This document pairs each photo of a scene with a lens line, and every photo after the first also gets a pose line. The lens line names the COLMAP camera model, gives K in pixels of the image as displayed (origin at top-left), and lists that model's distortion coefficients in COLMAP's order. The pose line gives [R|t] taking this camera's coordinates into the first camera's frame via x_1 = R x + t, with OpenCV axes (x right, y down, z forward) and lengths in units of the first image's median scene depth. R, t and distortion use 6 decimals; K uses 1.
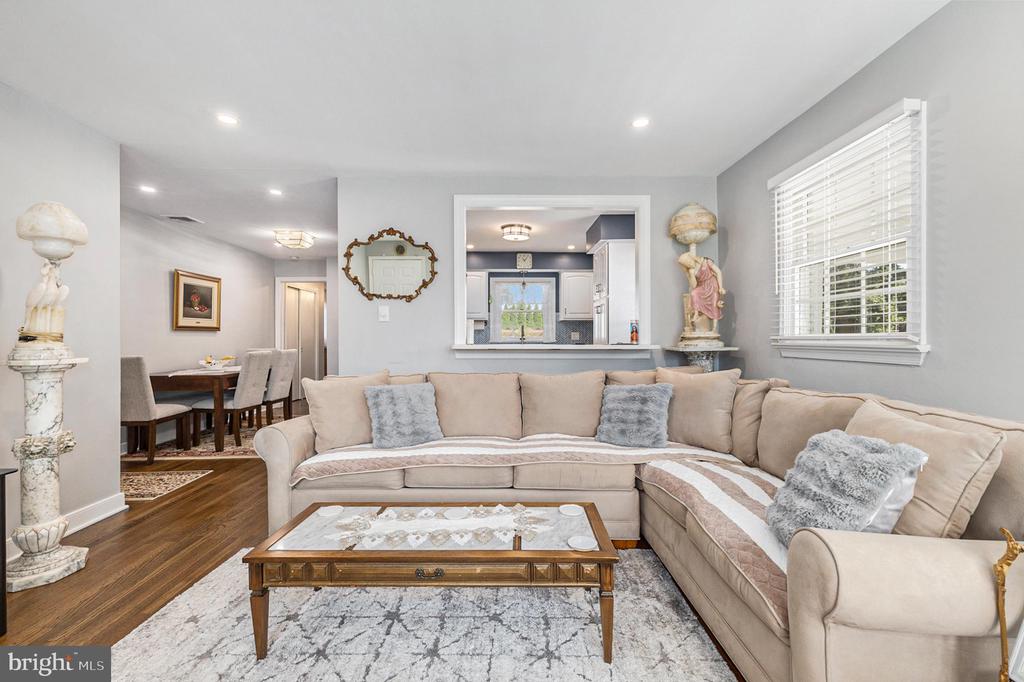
lens RADIAL K [[450.4, 0, 513.0], [0, 450.4, 335.1], [0, 0, 1]] dist [0.014173, -0.000612]
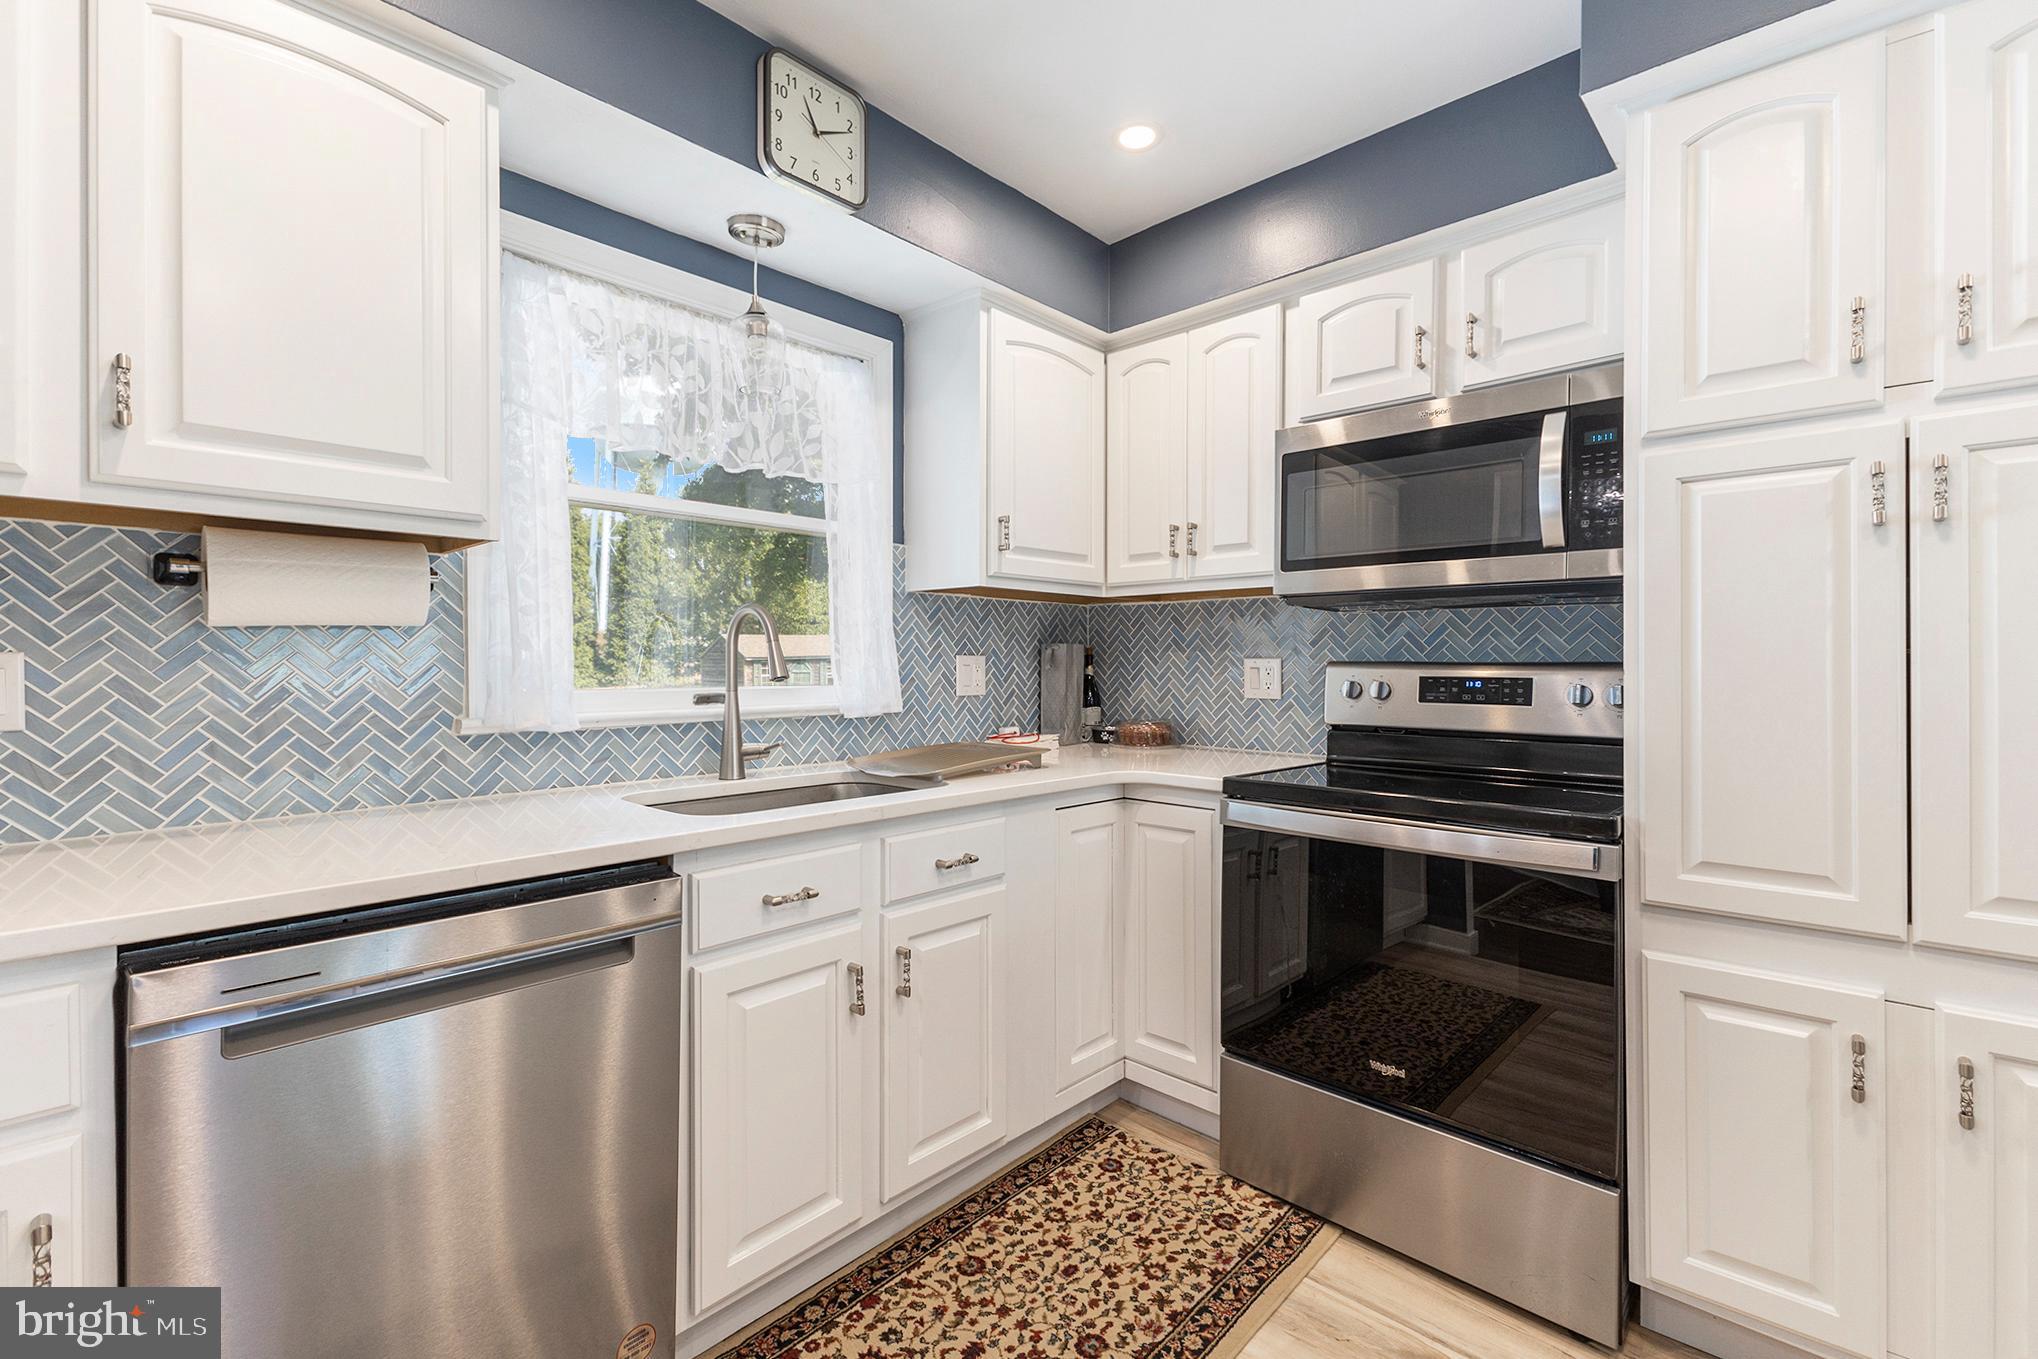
lens RADIAL K [[896.4, 0, 1021.0], [0, 896.4, 667.7], [0, 0, 1]] dist [0.014173, -0.000612]
pose [[0.690943, -0.001449, 0.722908, -0.248650], [-0.005324, 0.999961, 0.007093, -0.008023], [-0.722890, -0.008749, 0.690908, 1.454624]]
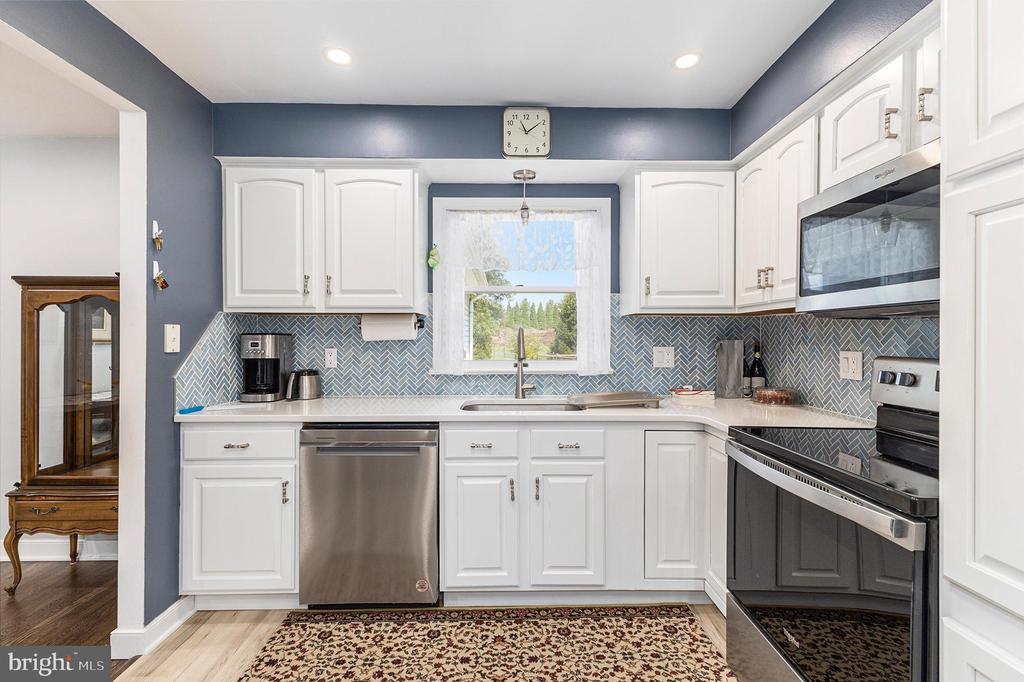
lens RADIAL K [[444.0, 0, 508.4], [0, 444.0, 340.1], [0, 0, 1]] dist [0.015428, -0.000057]
pose [[0.999940, 0.001194, -0.010929, 0.029810], [-0.001089, 0.999953, 0.009618, -0.030401], [0.010940, -0.009606, 0.999894, 1.279772]]
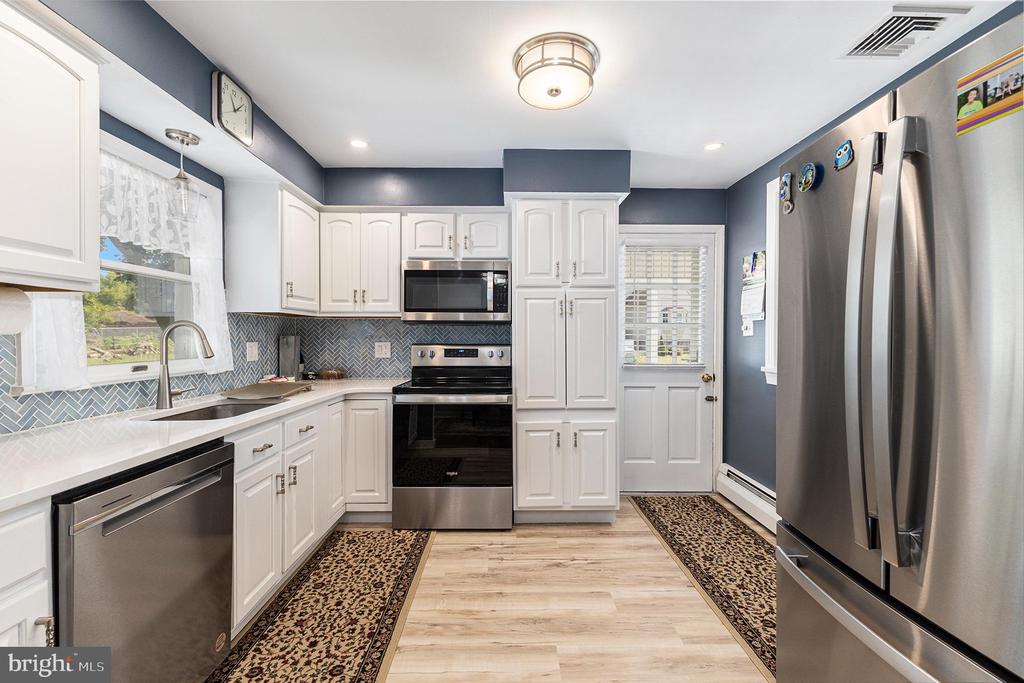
lens RADIAL K [[445.3, 0, 522.5], [0, 445.3, 339.8], [0, 0, 1]] dist [0.013517, 0.000173]
pose [[-0.014418, -0.005965, 0.999878, -0.538849], [-0.005246, 0.999969, 0.005890, -0.024300], [-0.999882, -0.005160, -0.014449, 1.540460]]
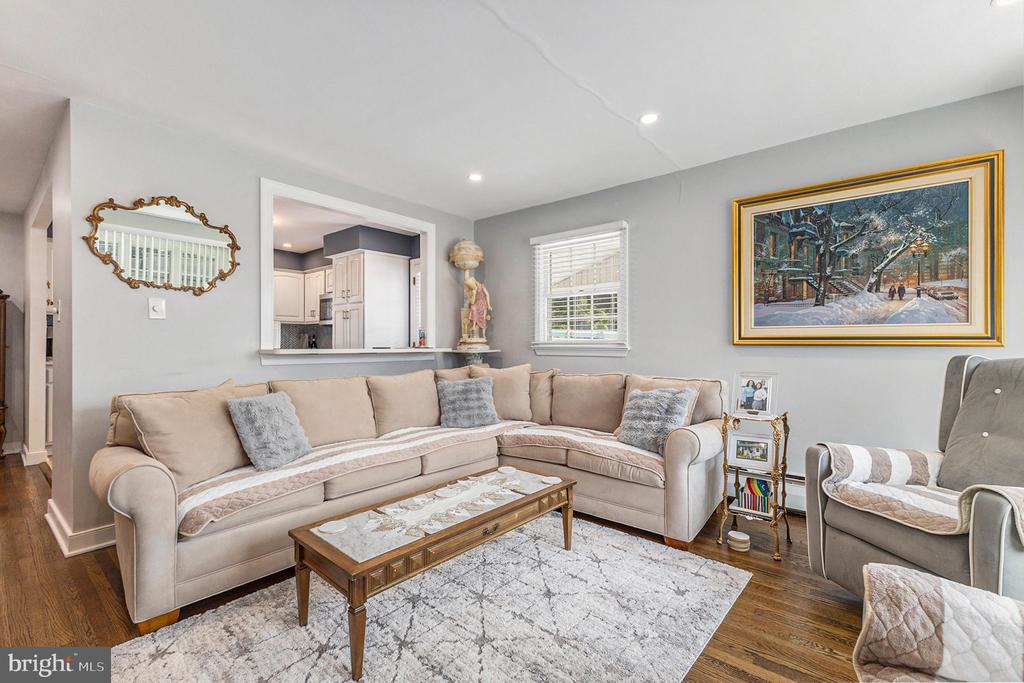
lens RADIAL K [[445.3, 0, 522.5], [0, 445.3, 339.8], [0, 0, 1]] dist [0.013517, 0.000173]
pose [[0.640644, 0.009883, 0.767775, -0.487333], [-0.008464, 0.999947, -0.005809, 0.003592], [-0.767792, -0.002777, 0.640694, 0.063998]]
